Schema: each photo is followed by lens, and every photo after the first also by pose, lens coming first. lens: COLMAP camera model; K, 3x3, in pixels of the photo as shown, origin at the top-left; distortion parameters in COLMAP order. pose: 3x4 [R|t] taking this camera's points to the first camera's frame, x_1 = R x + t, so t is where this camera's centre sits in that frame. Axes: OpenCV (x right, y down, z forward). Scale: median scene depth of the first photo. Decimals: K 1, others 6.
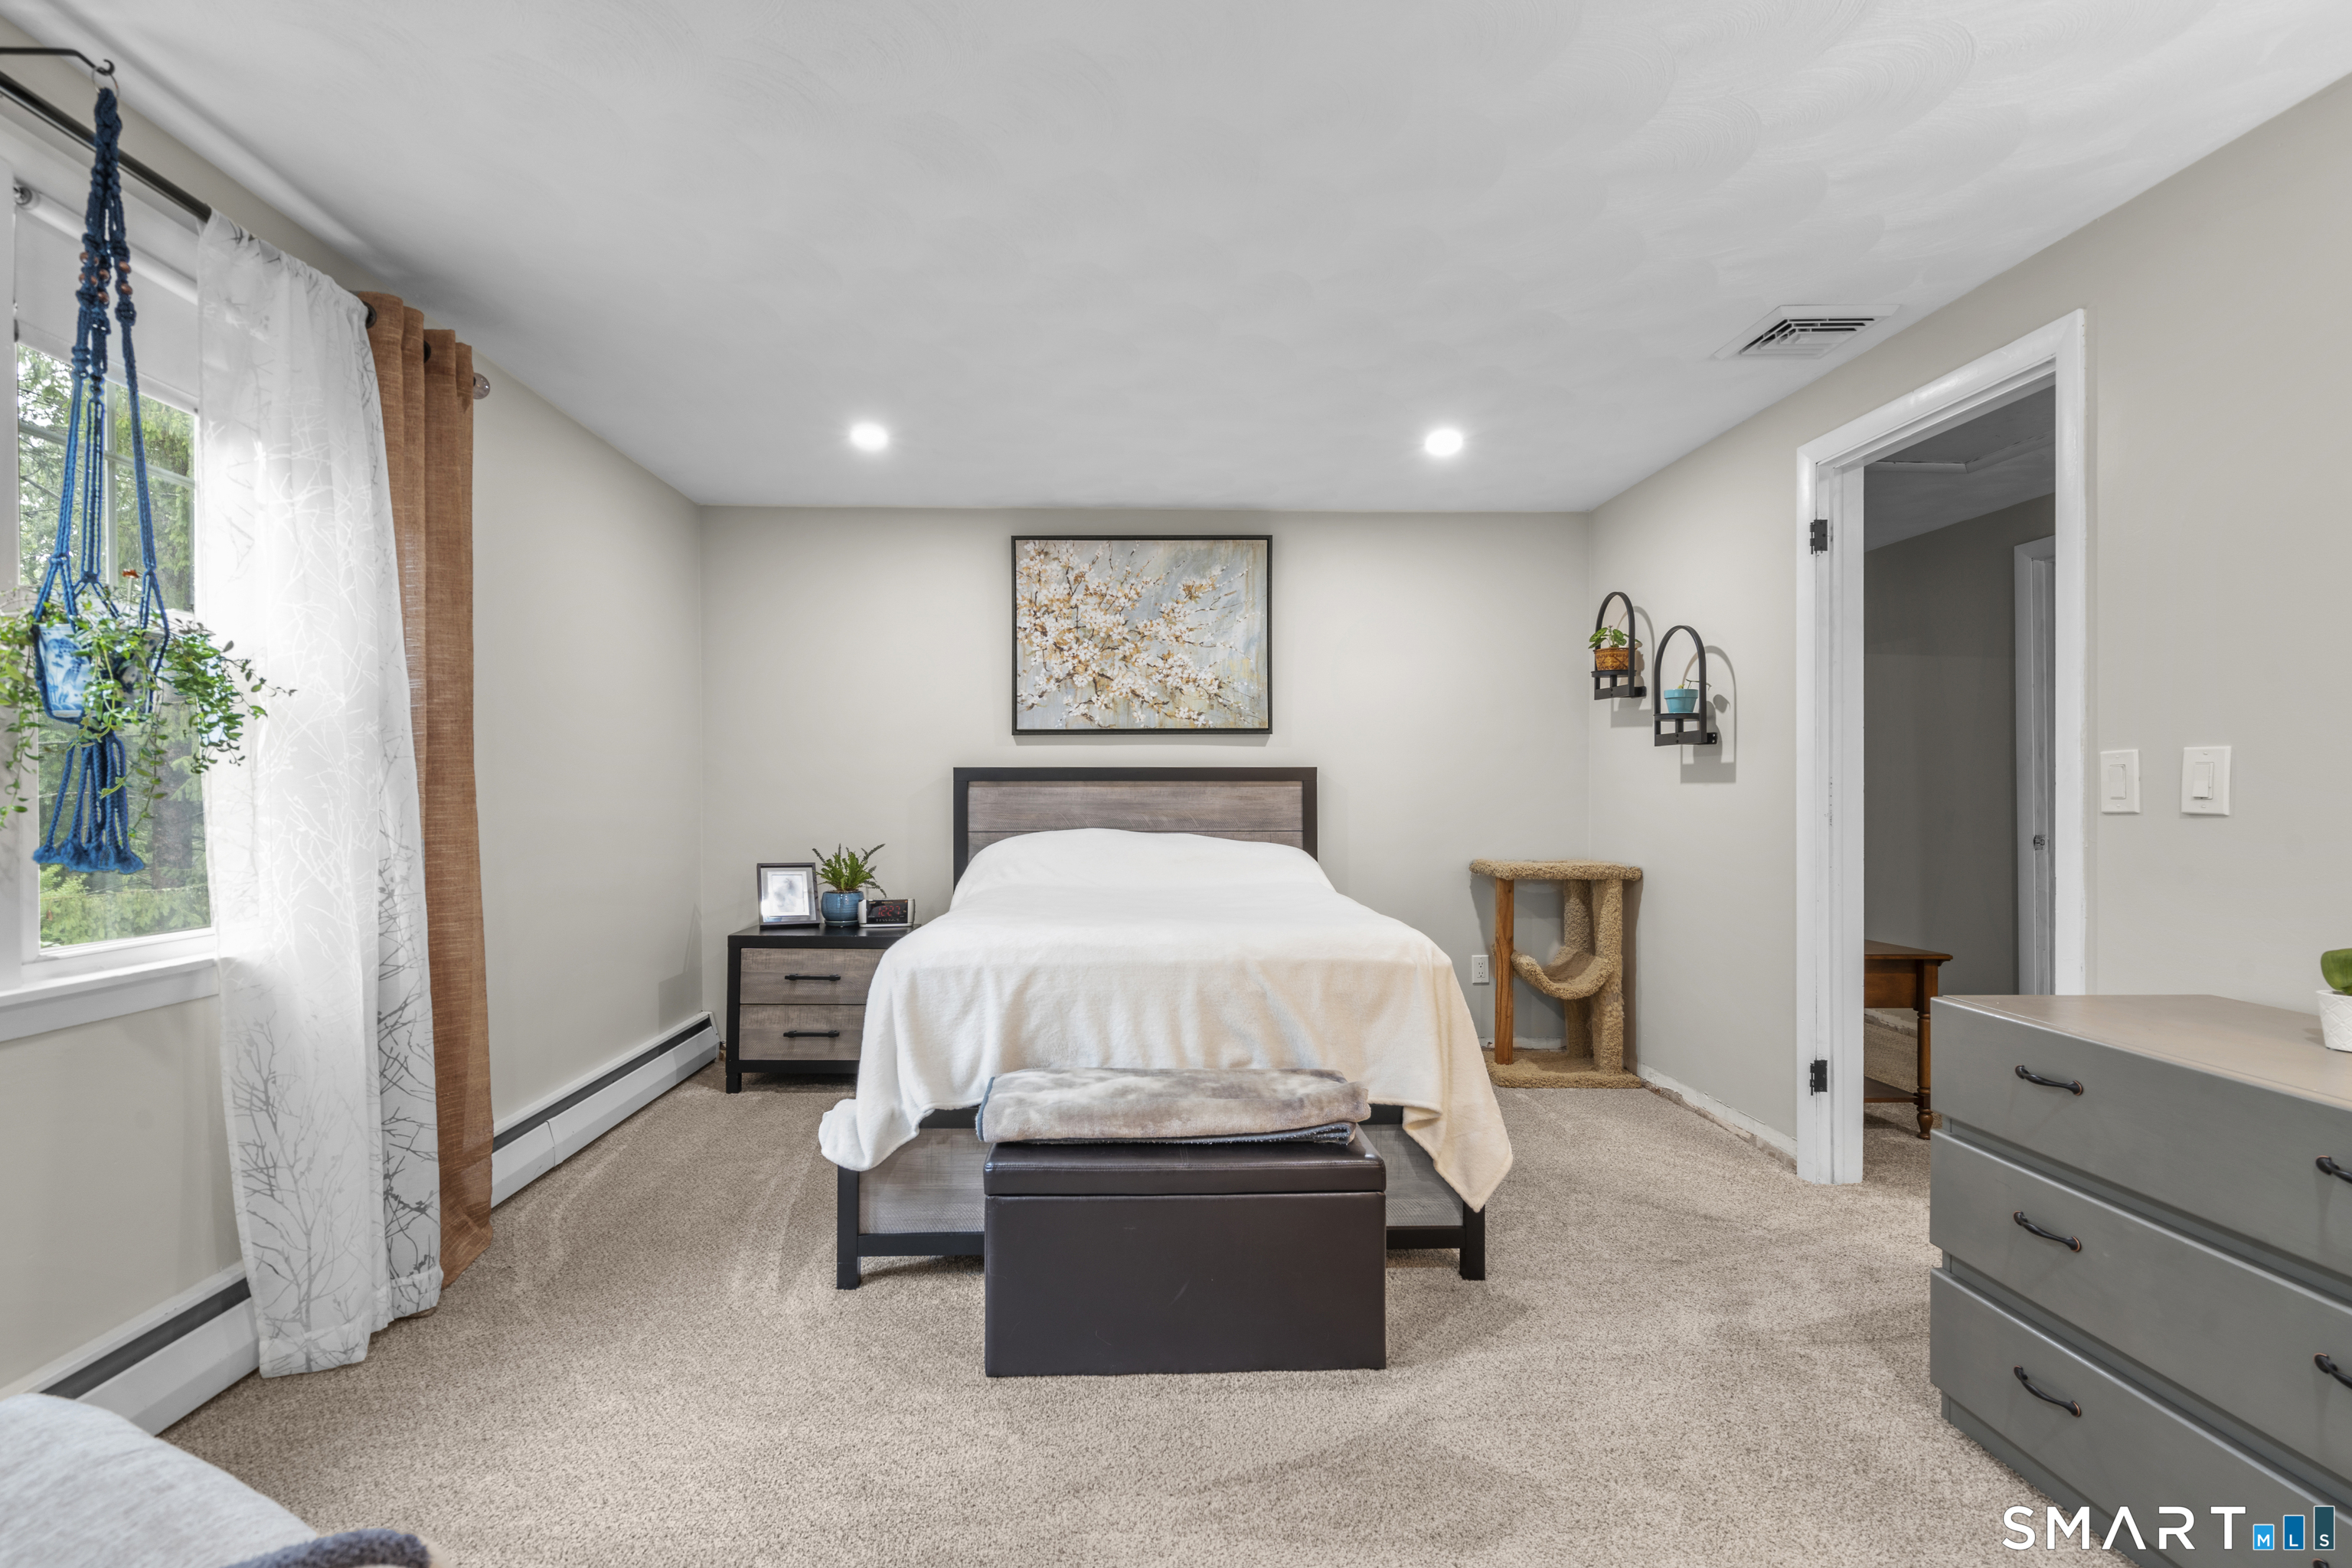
lens RADIAL K [[1056.3, 0, 1171.2], [0, 1056.3, 784.2], [0, 0, 1]] dist [-0.010326, 0.003367]
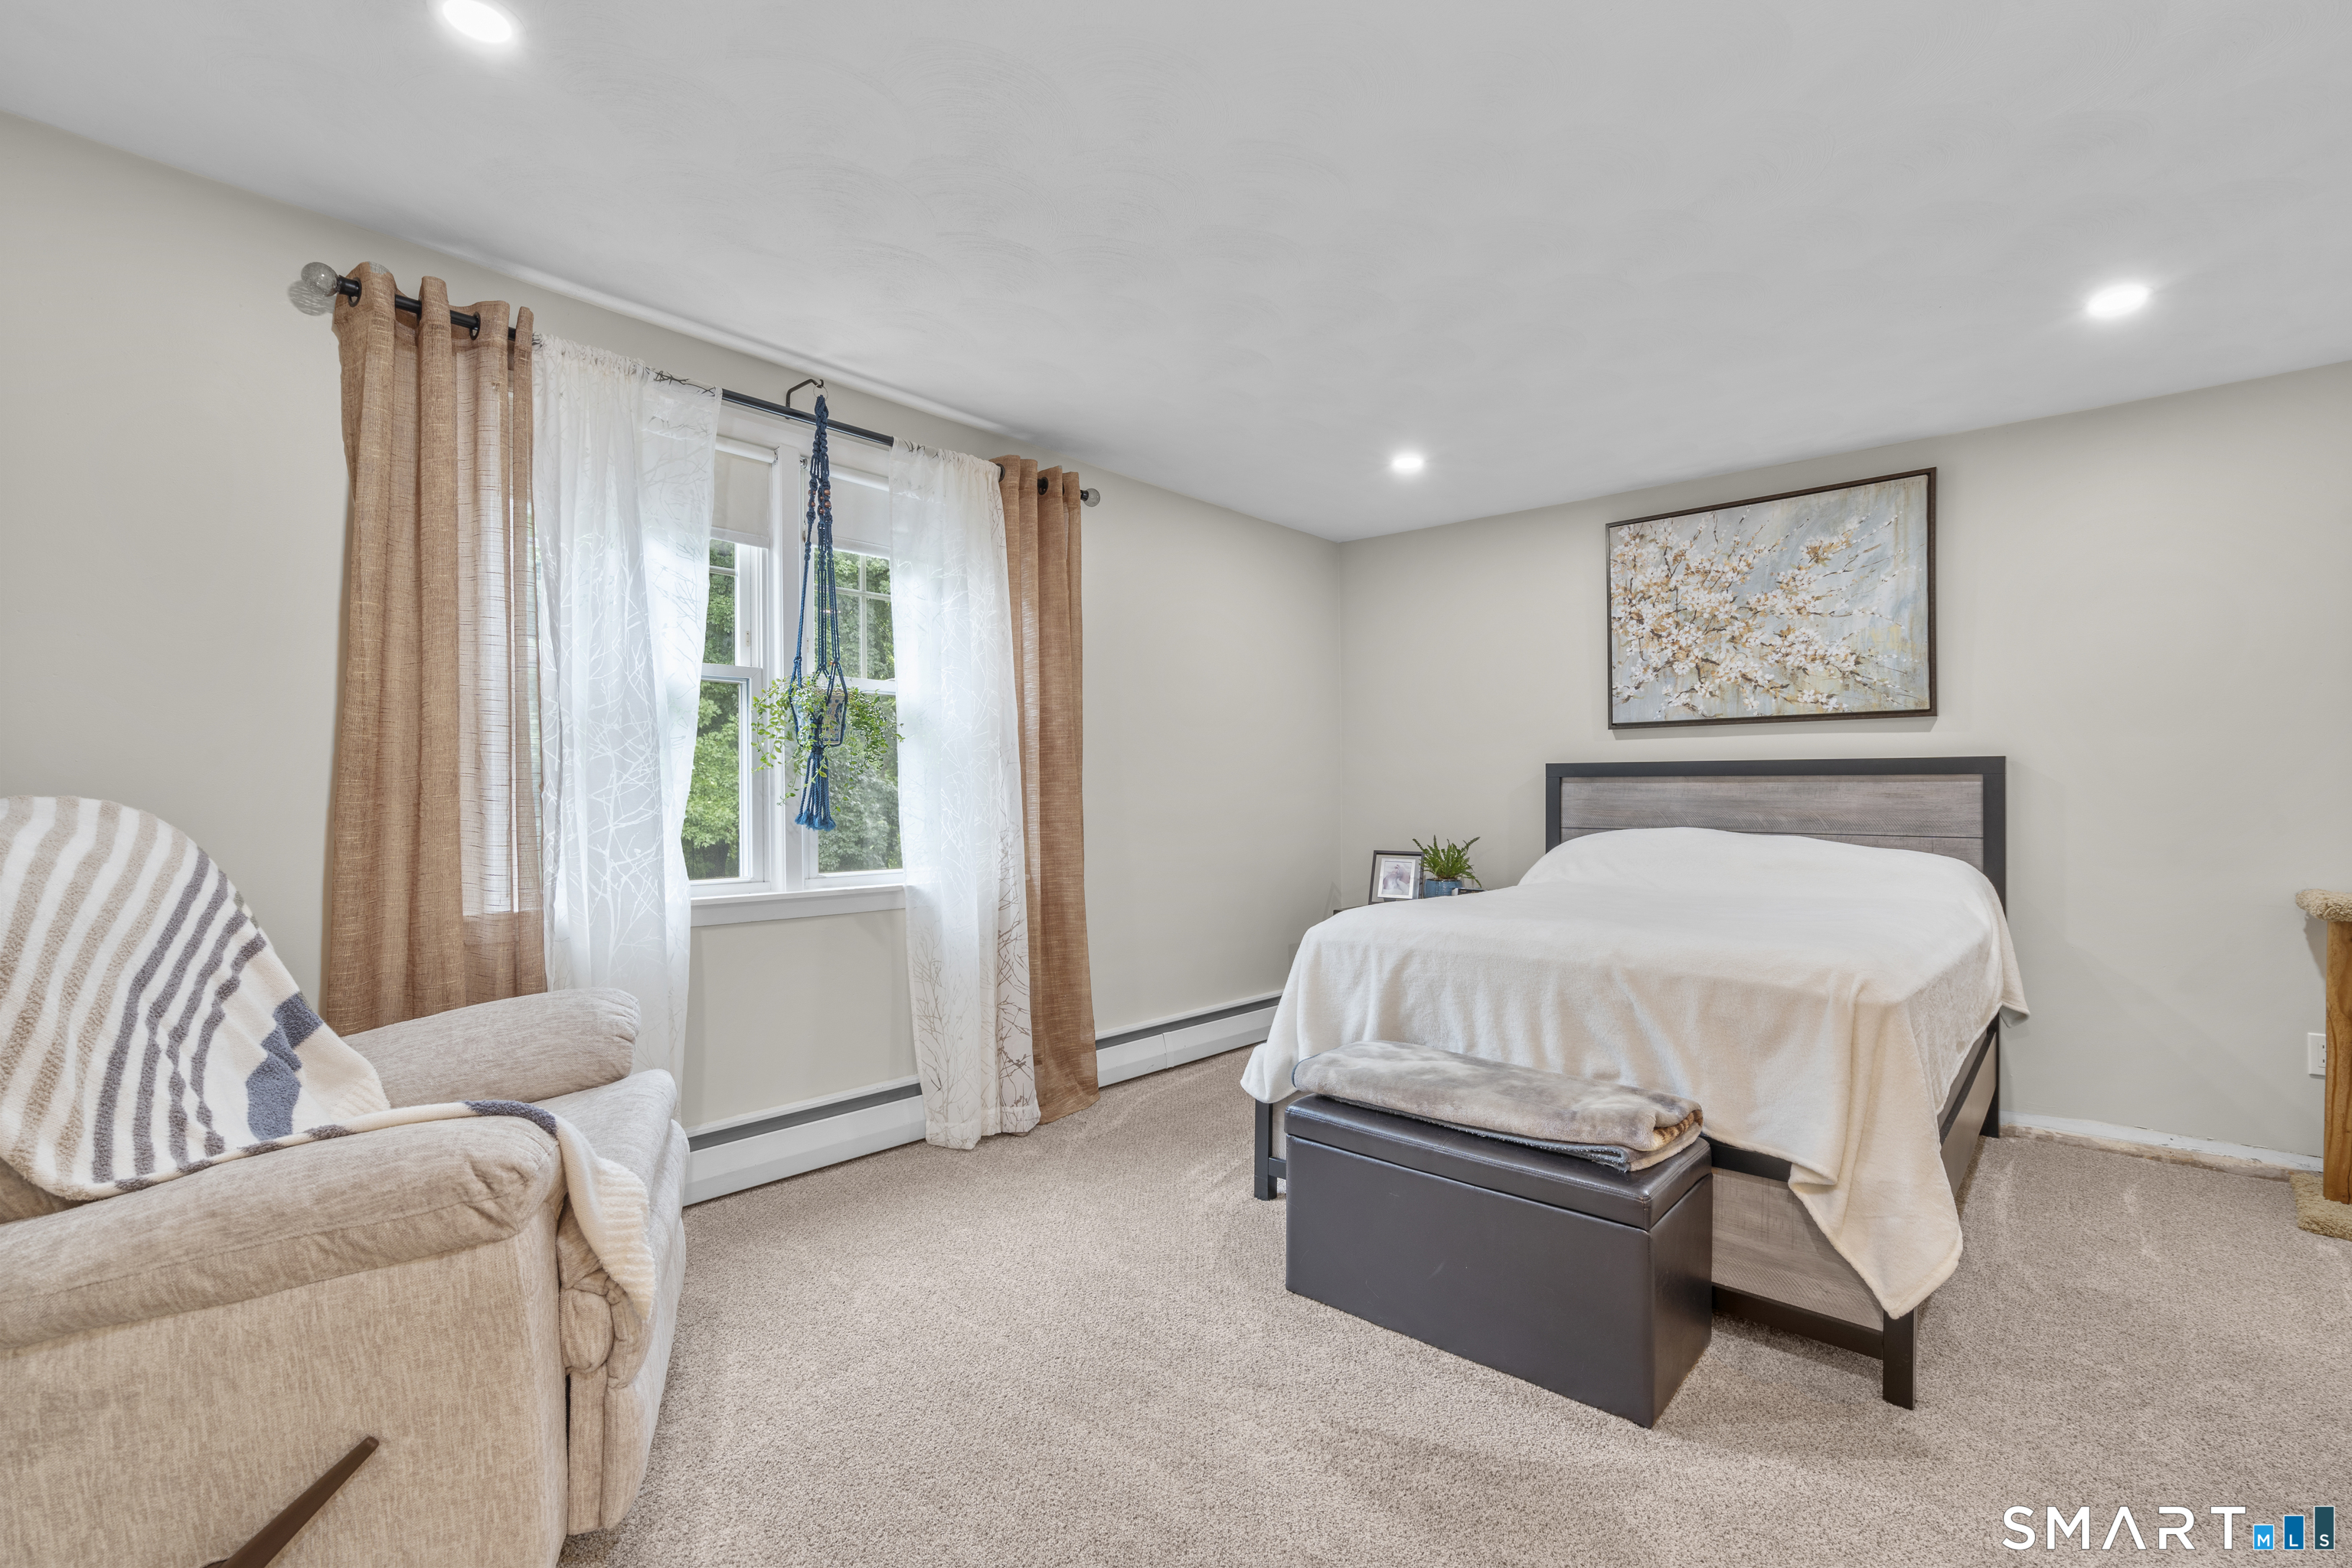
lens RADIAL K [[1056.3, 0, 1218.6], [0, 1056.3, 795.0], [0, 0, 1]] dist [-0.010326, 0.003367]
pose [[0.732659, 0.004195, -0.680583, 0.457529], [0.003382, 0.999946, 0.009804, 0.005343], [0.680587, -0.009484, 0.732606, 0.085056]]
